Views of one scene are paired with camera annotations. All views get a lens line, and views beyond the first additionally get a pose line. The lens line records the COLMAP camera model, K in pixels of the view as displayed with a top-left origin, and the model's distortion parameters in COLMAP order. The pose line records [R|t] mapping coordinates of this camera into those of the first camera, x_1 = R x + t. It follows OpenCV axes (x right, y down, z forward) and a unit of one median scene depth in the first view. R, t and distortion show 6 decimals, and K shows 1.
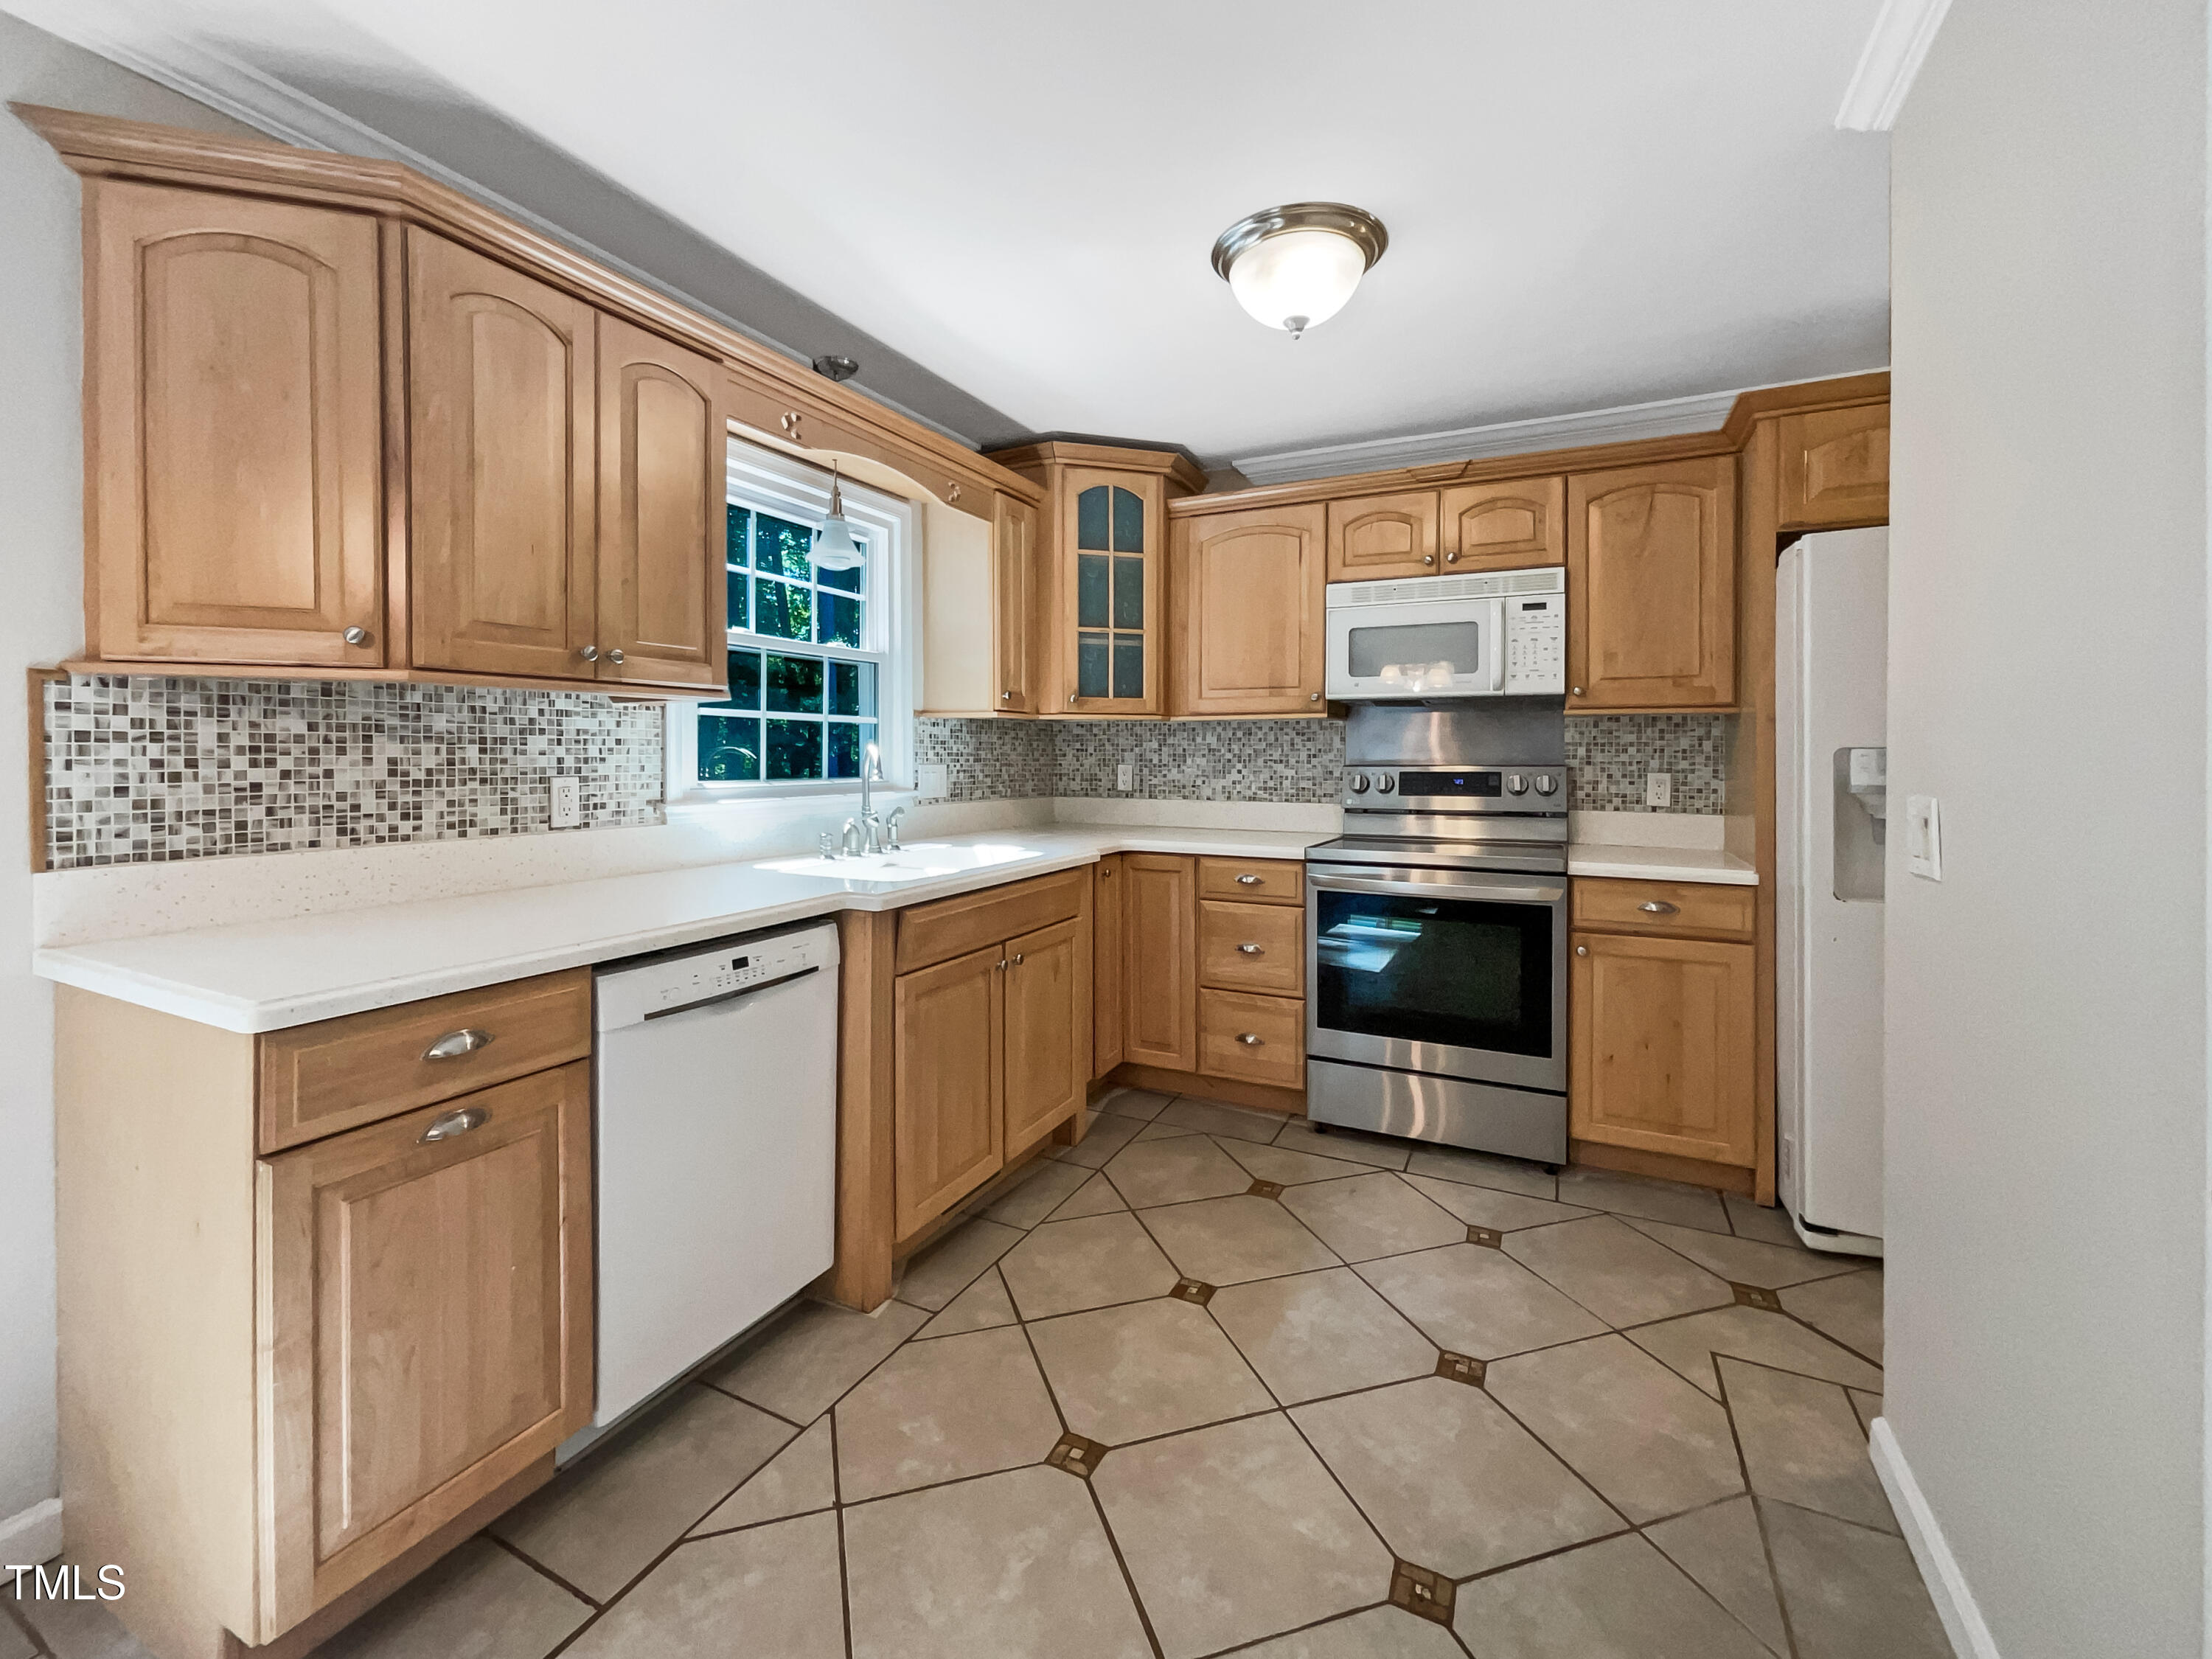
lens RADIAL K [[906.8, 0, 1105.8], [0, 906.8, 760.0], [0, 0, 1]] dist [-0.000525, 0.000122]
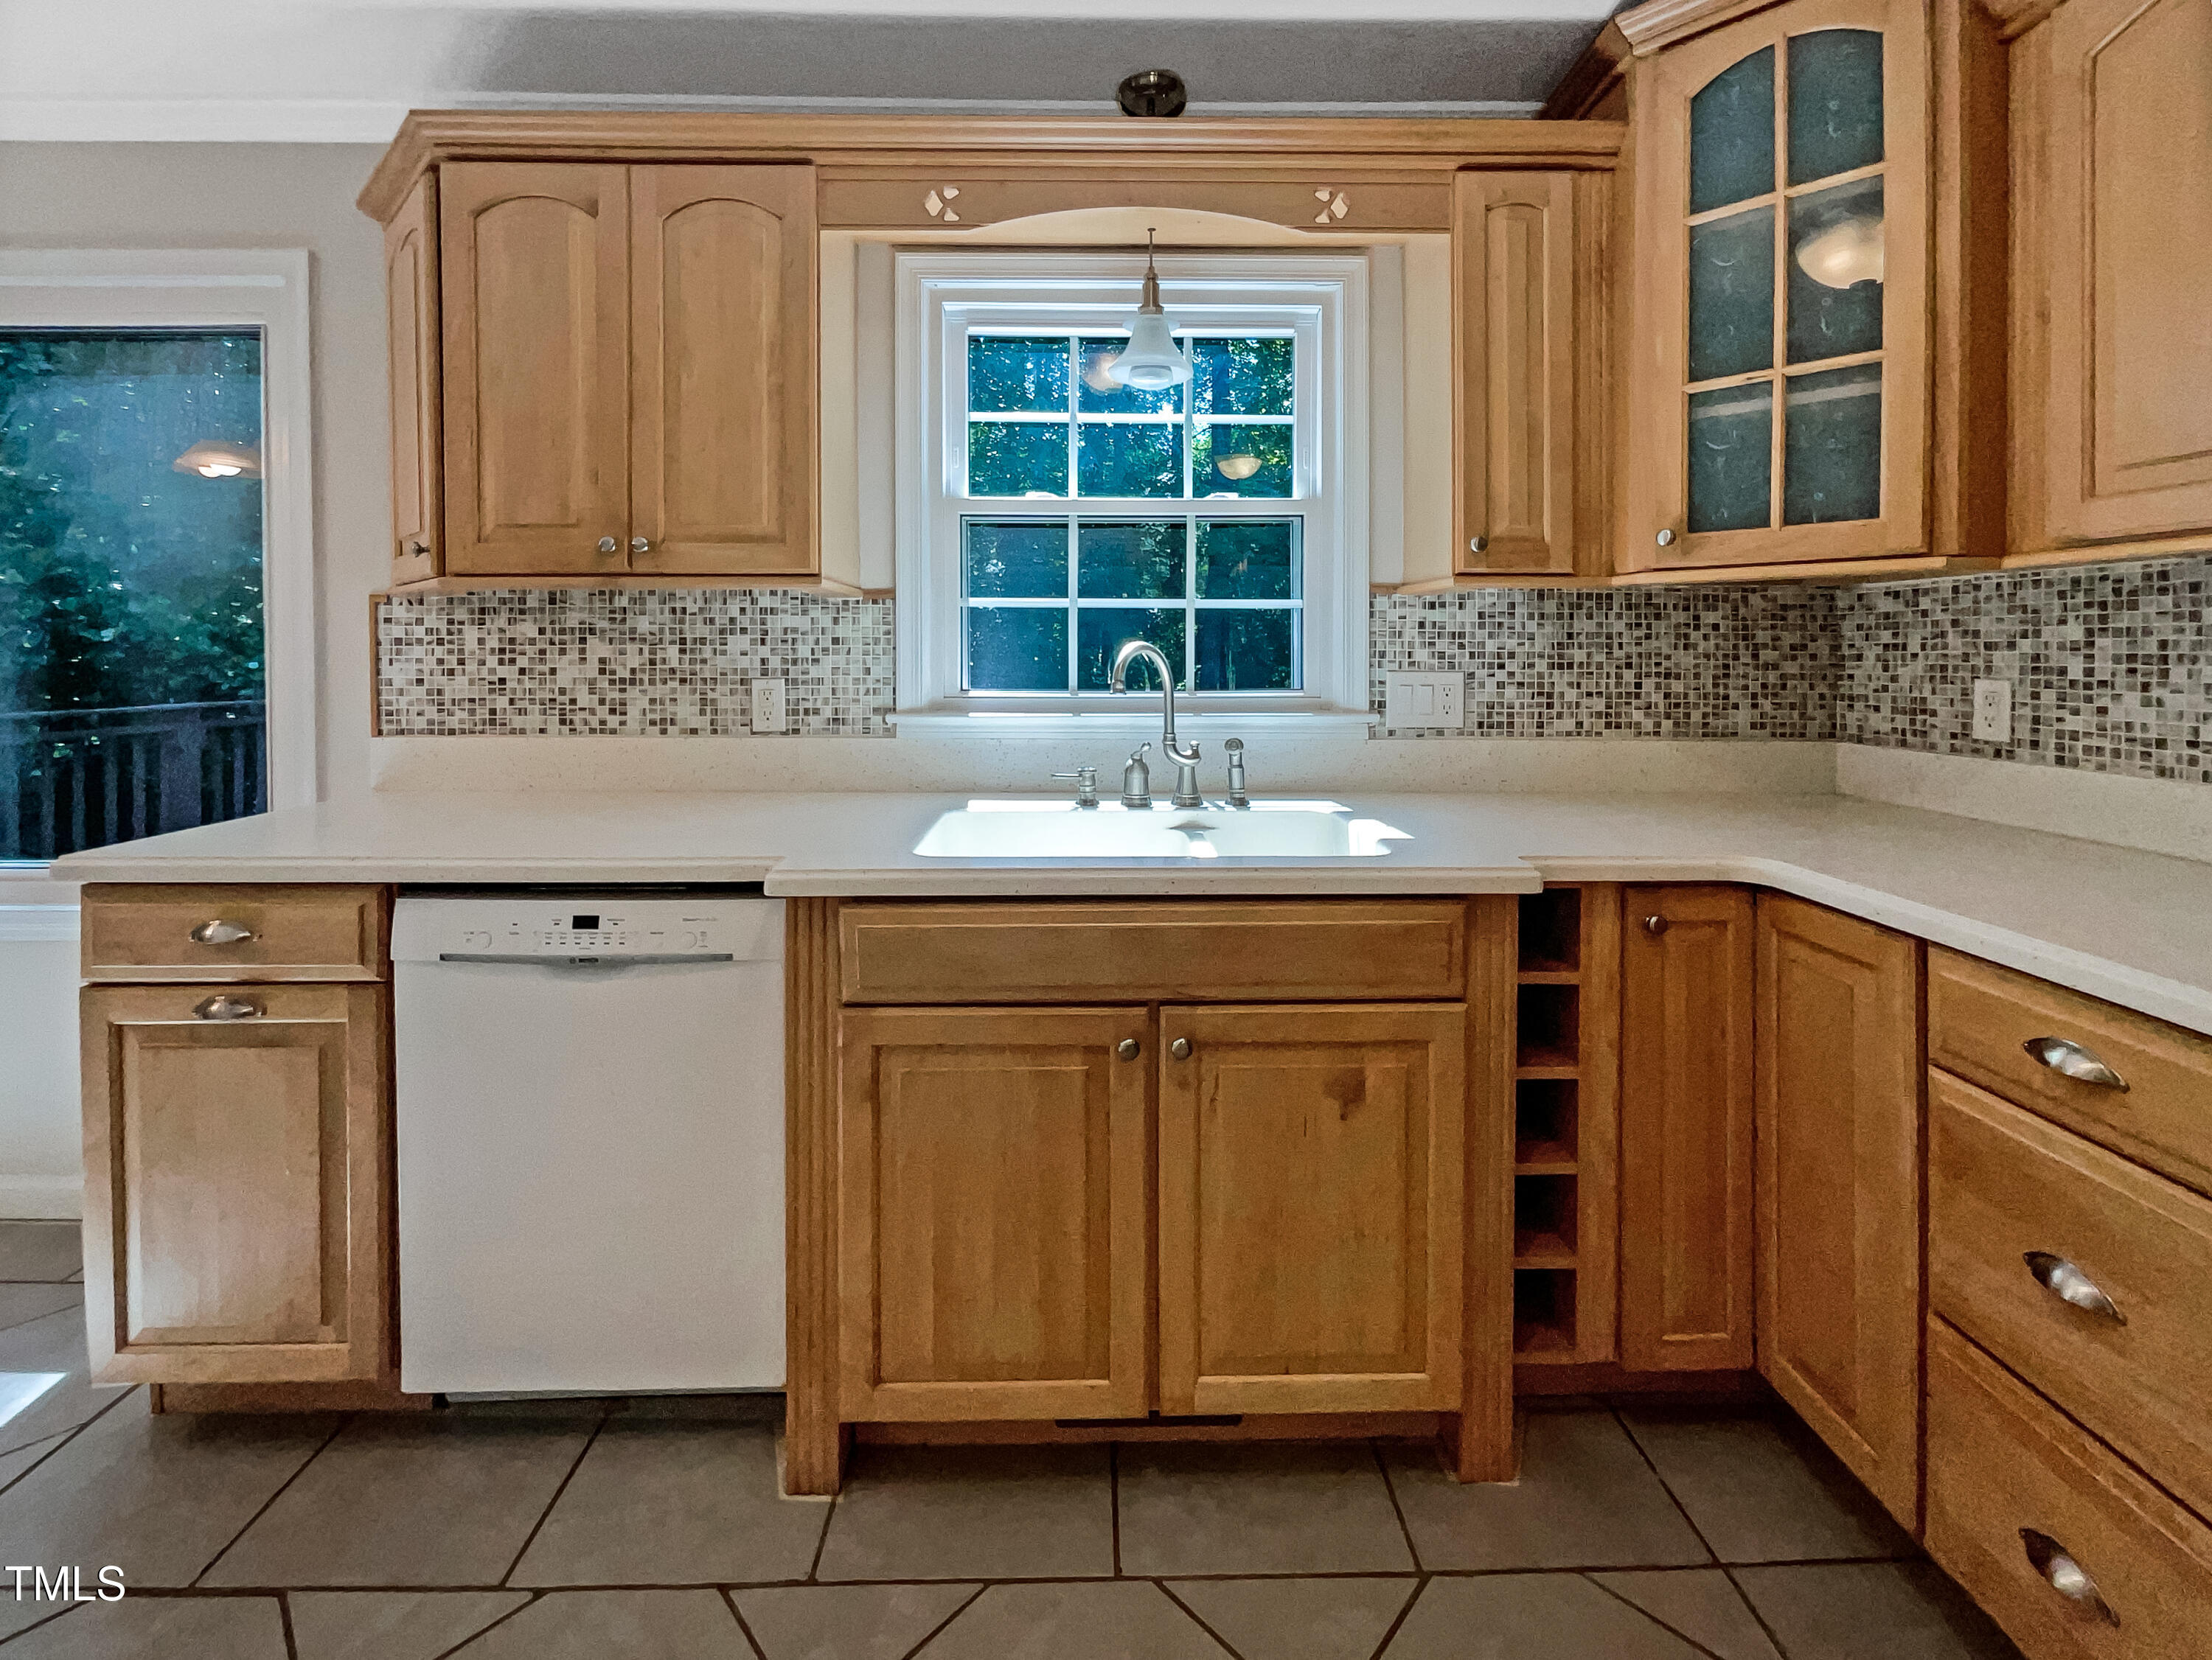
lens RADIAL K [[950.8, 0, 1107.2], [0, 950.8, 663.6], [0, 0, 1]] dist [-0.002727, 0.000254]
pose [[0.468644, 0.008586, -0.883346, 0.488127], [-0.006290, 0.999960, 0.006382, -0.006183], [0.883365, 0.002565, 0.468679, 0.938412]]
